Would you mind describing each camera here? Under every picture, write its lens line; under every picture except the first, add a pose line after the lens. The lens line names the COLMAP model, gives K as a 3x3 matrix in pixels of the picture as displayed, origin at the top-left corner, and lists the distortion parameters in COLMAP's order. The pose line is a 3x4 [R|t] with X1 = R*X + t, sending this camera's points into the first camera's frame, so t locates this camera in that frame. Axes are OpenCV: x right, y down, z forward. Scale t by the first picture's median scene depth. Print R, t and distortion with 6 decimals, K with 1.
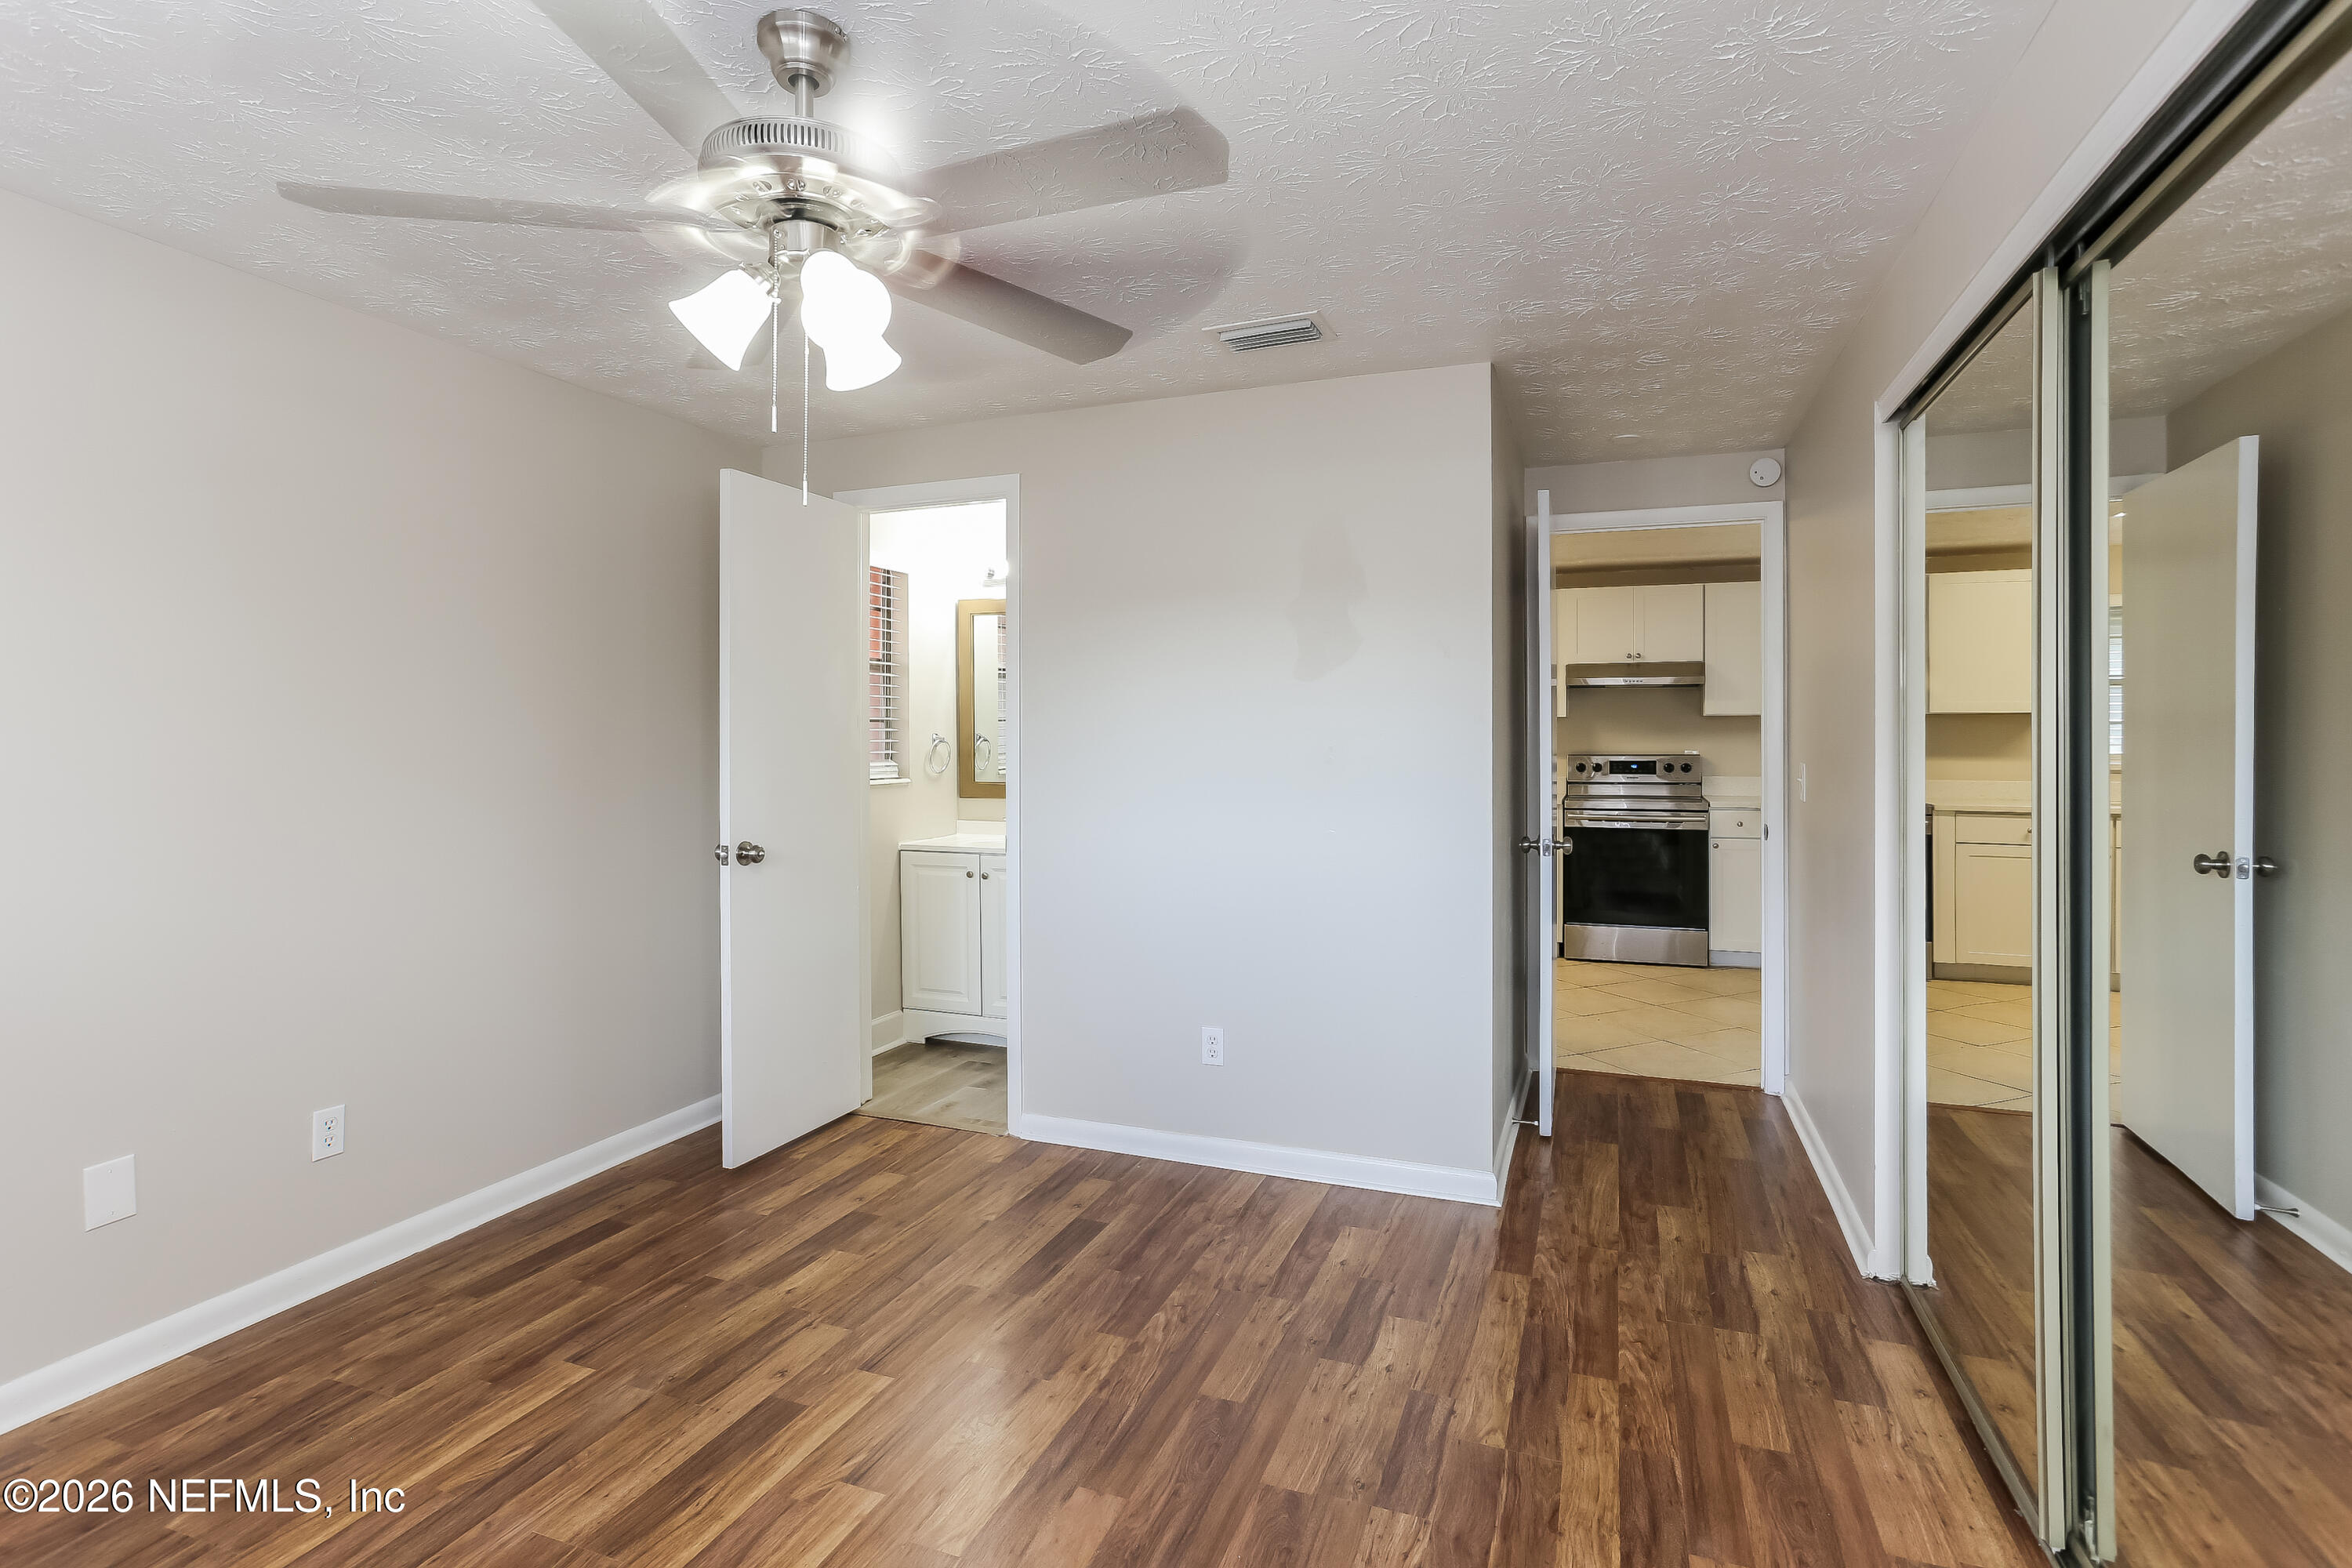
lens RADIAL K [[1164.0, 0, 1174.4], [0, 1164.0, 749.8], [0, 0, 1]] dist [0.001771, 0.000373]
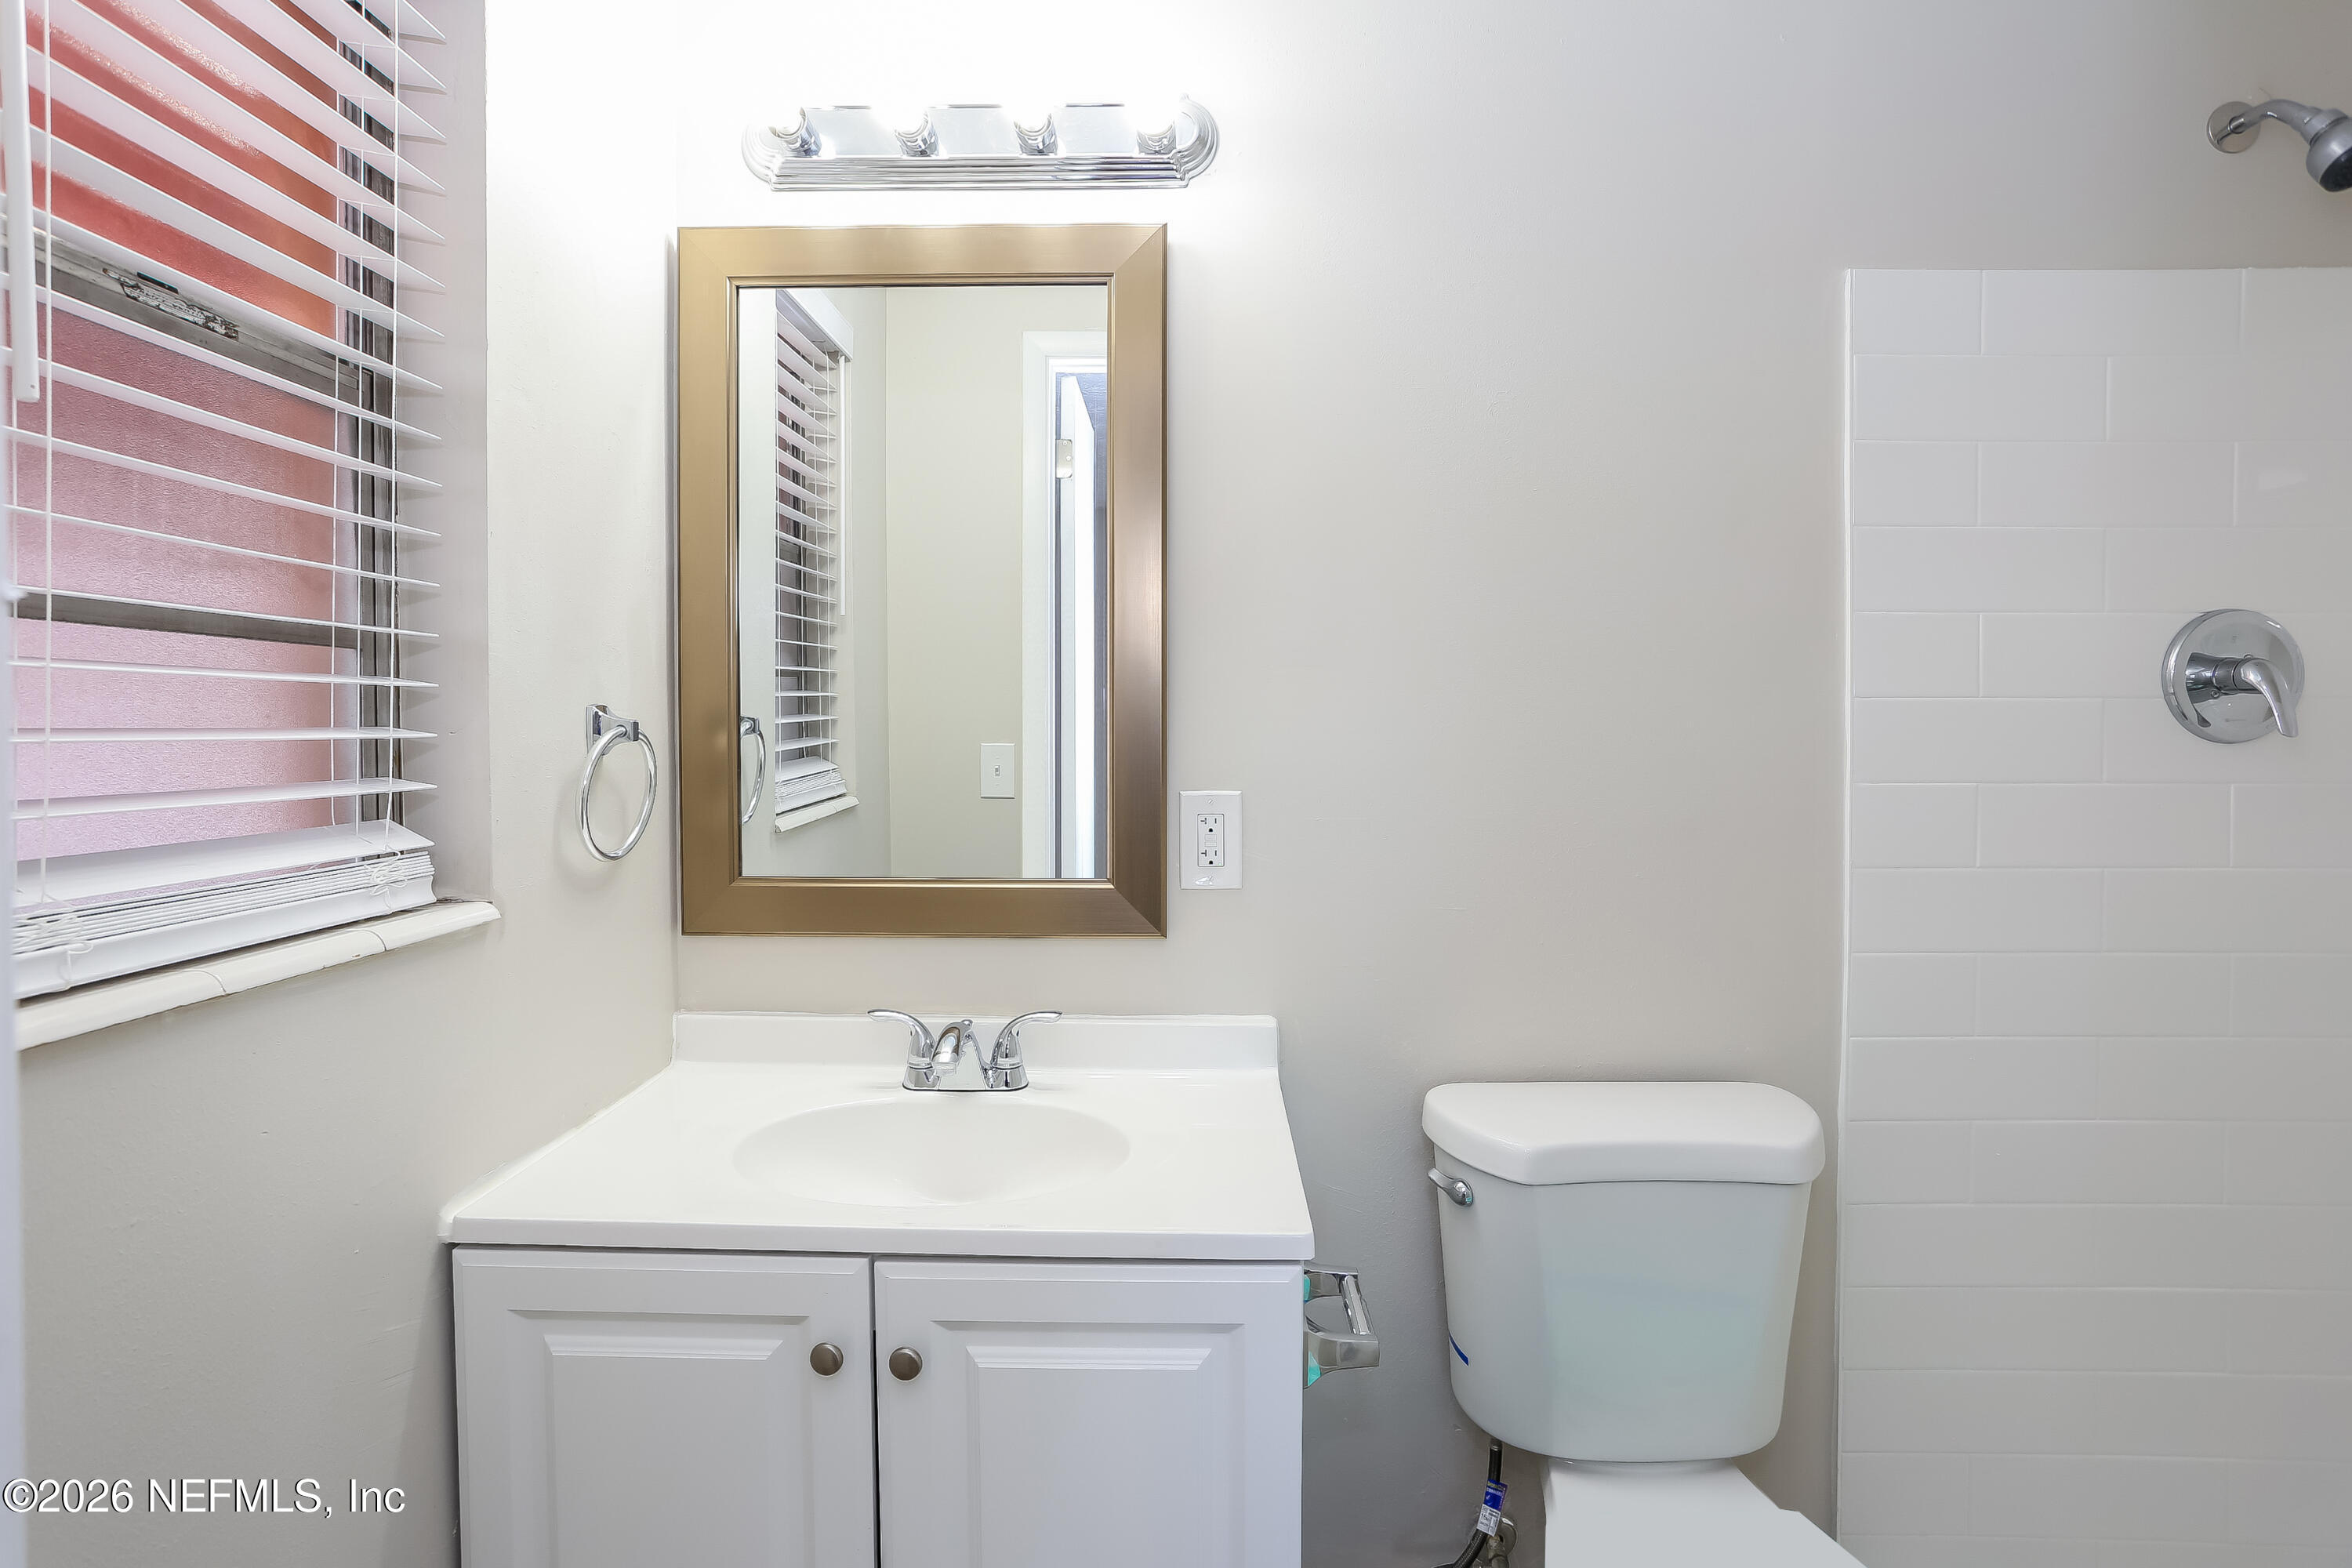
lens RADIAL K [[1164.0, 0, 1174.4], [0, 1164.0, 749.8], [0, 0, 1]] dist [0.001771, 0.000373]
pose [[0.938430, -0.002155, 0.345464, -0.183654], [-0.002058, 0.999928, 0.011826, -0.008031], [-0.345465, -0.011809, 0.938357, 0.753137]]
